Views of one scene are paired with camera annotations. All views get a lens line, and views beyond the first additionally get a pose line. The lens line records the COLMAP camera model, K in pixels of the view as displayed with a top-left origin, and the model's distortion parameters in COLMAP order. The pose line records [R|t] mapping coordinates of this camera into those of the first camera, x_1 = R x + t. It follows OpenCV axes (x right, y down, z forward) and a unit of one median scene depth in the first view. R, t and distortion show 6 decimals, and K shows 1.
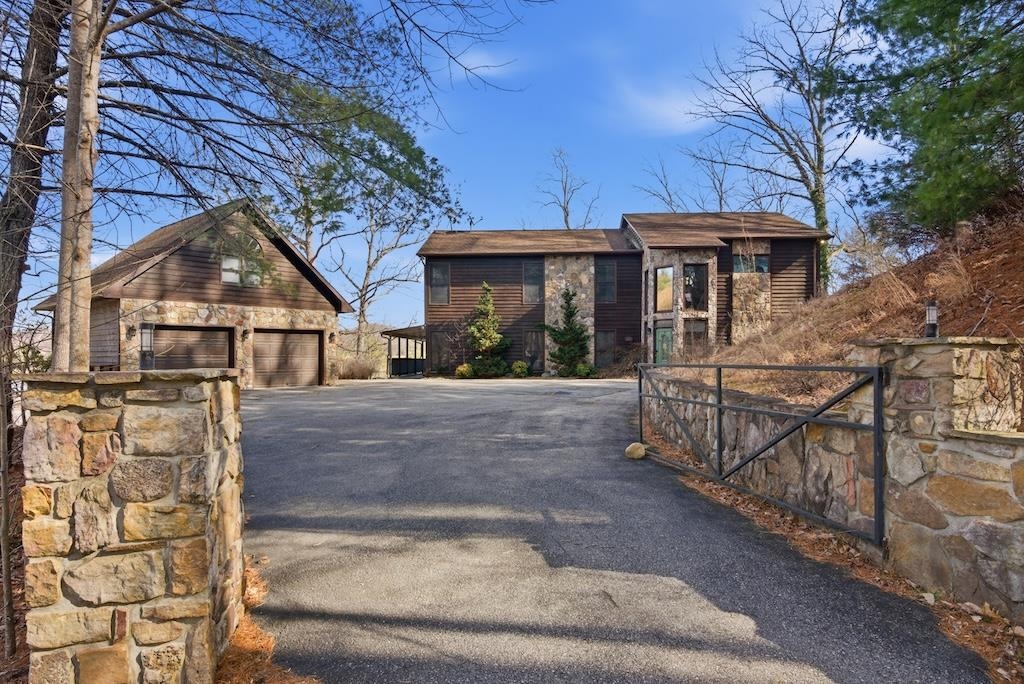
lens RADIAL K [[557.1, 0, 510.1], [0, 557.1, 343.1], [0, 0, 1]] dist [0.002731, -0.000189]
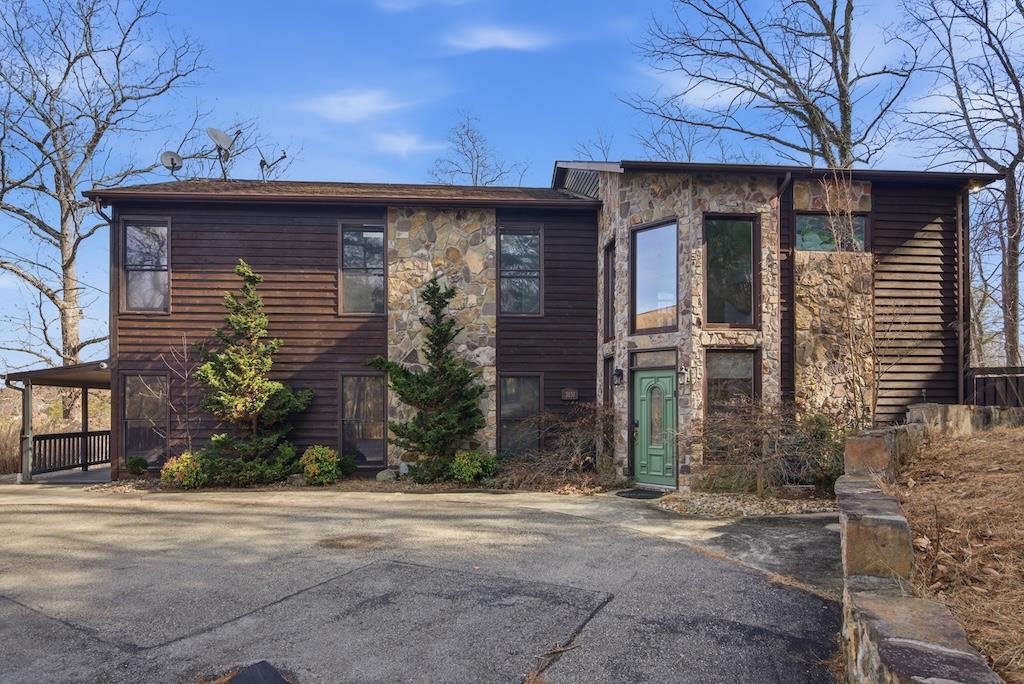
lens RADIAL K [[557.1, 0, 511.4], [0, 557.1, 340.3], [0, 0, 1]] dist [0.002731, -0.000189]
pose [[0.992039, 0.016560, 0.124837, 0.108202], [-0.004588, 0.995410, -0.095592, -0.007835], [-0.125847, 0.094258, 0.987562, 0.555952]]
